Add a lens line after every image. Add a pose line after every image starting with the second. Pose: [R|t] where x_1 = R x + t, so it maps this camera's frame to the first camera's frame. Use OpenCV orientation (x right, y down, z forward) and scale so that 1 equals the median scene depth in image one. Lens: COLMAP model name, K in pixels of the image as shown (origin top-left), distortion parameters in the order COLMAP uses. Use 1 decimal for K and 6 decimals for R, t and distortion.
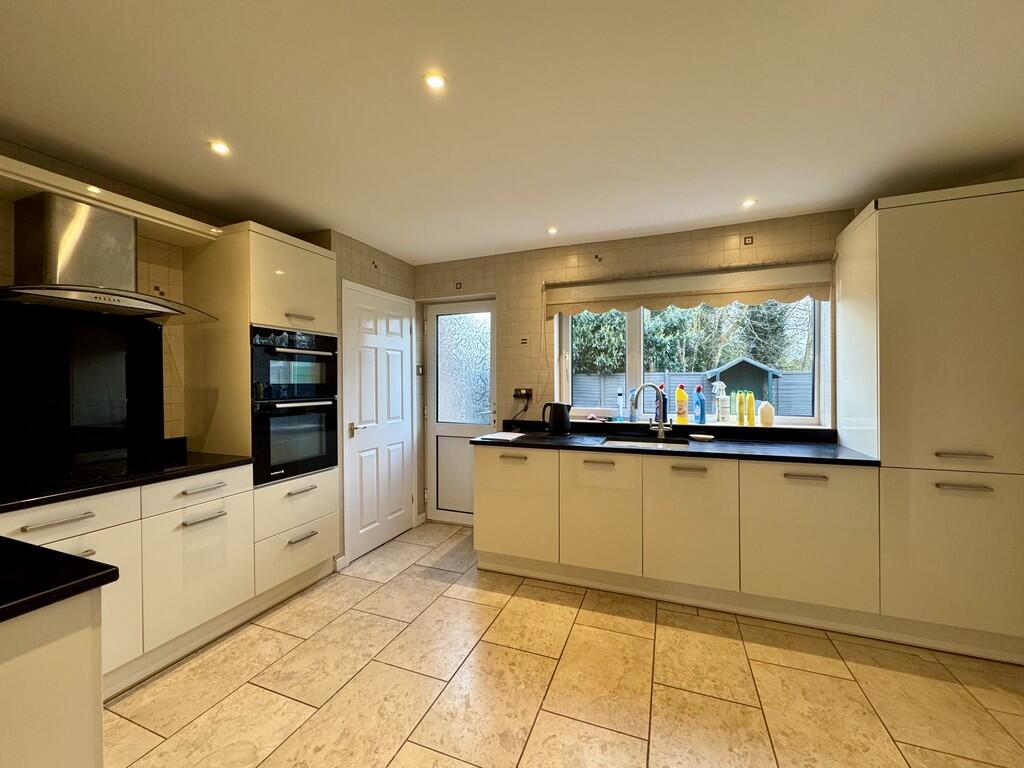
lens RADIAL K [[409.2, 0, 512.0], [0, 409.2, 384.0], [0, 0, 1]] dist [-0.001840, -0.000145]
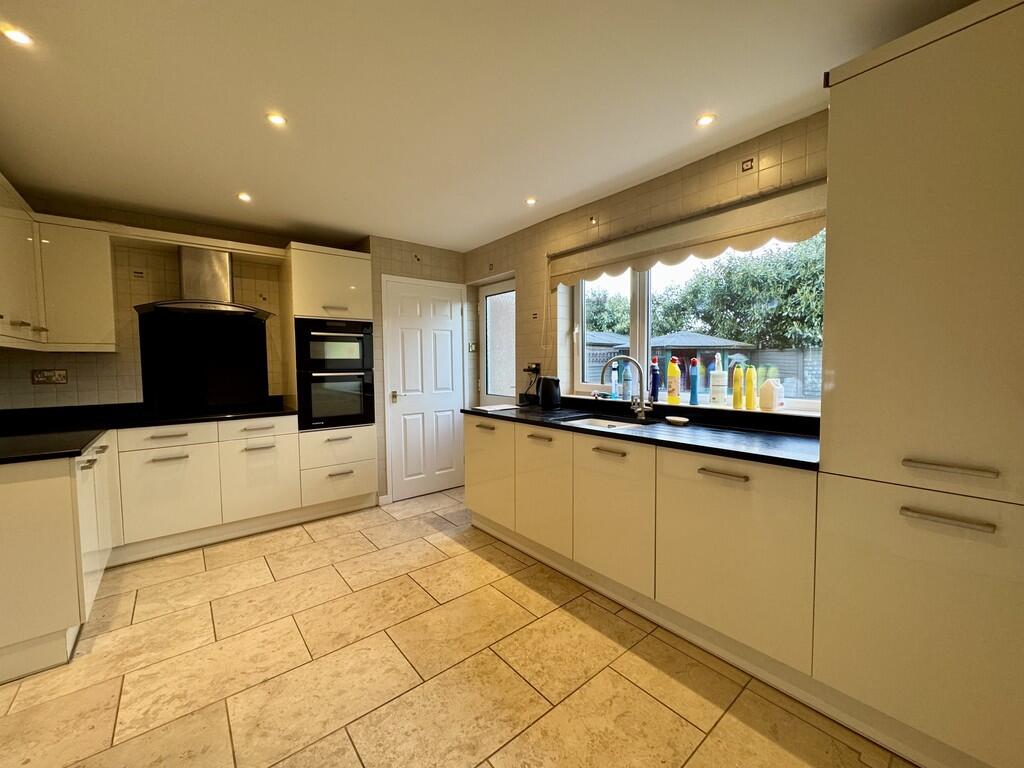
lens RADIAL K [[409.2, 0, 512.0], [0, 409.2, 384.0], [0, 0, 1]] dist [-0.001840, -0.000145]
pose [[0.870123, 0.023112, -0.492292, 0.572460], [0.002029, 0.998723, 0.050474, 0.013697], [0.492830, -0.044918, 0.868965, 0.109561]]
